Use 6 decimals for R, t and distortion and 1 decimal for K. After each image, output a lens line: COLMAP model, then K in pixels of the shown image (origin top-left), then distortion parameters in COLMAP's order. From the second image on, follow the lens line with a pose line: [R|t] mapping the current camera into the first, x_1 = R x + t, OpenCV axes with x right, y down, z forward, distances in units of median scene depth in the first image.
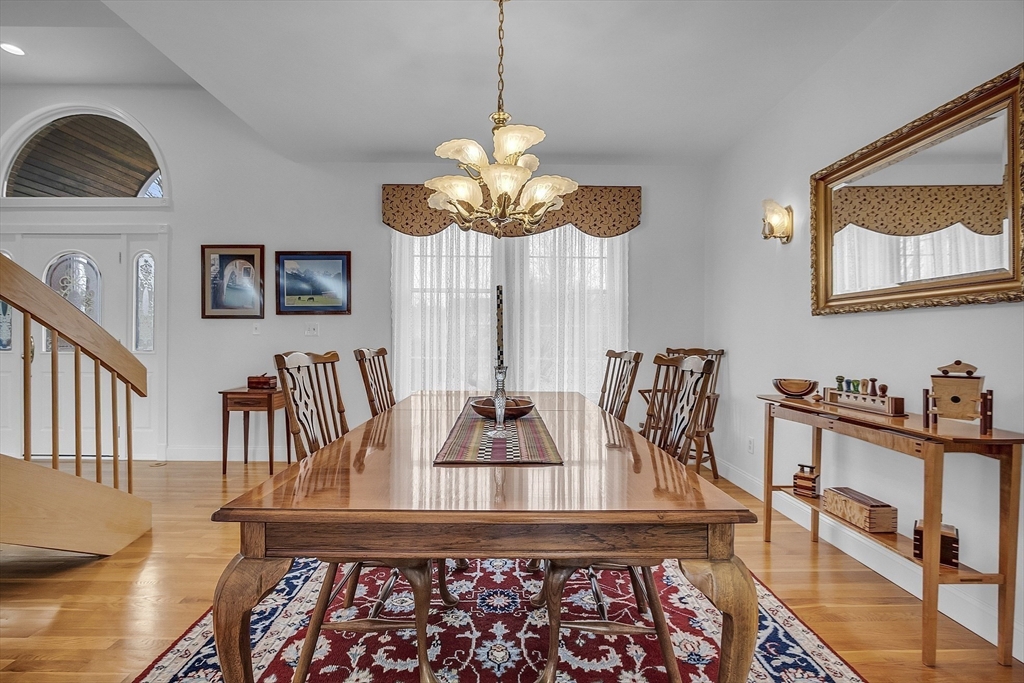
lens RADIAL K [[455.6, 0, 513.8], [0, 455.6, 341.5], [0, 0, 1]] dist [-0.016471, -0.000184]
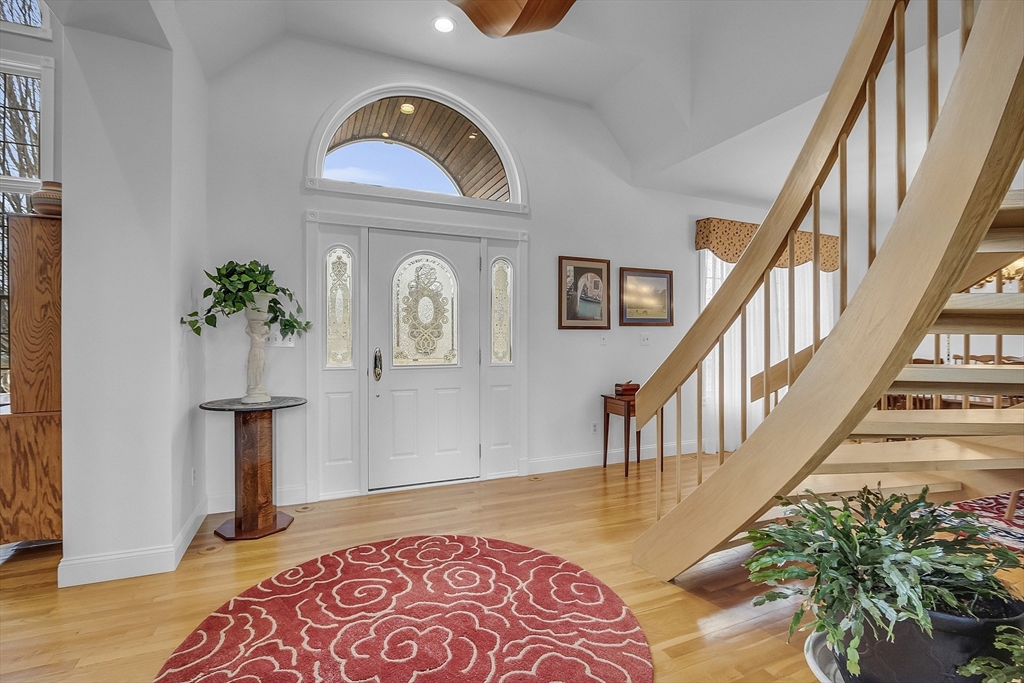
lens RADIAL K [[455.6, 0, 509.3], [0, 455.6, 341.7], [0, 0, 1]] dist [-0.016471, -0.000184]
pose [[0.923028, -0.005309, 0.384696, -1.182648], [0.005514, 0.999985, 0.000571, -0.023854], [-0.384693, 0.001594, 0.923043, 0.106089]]
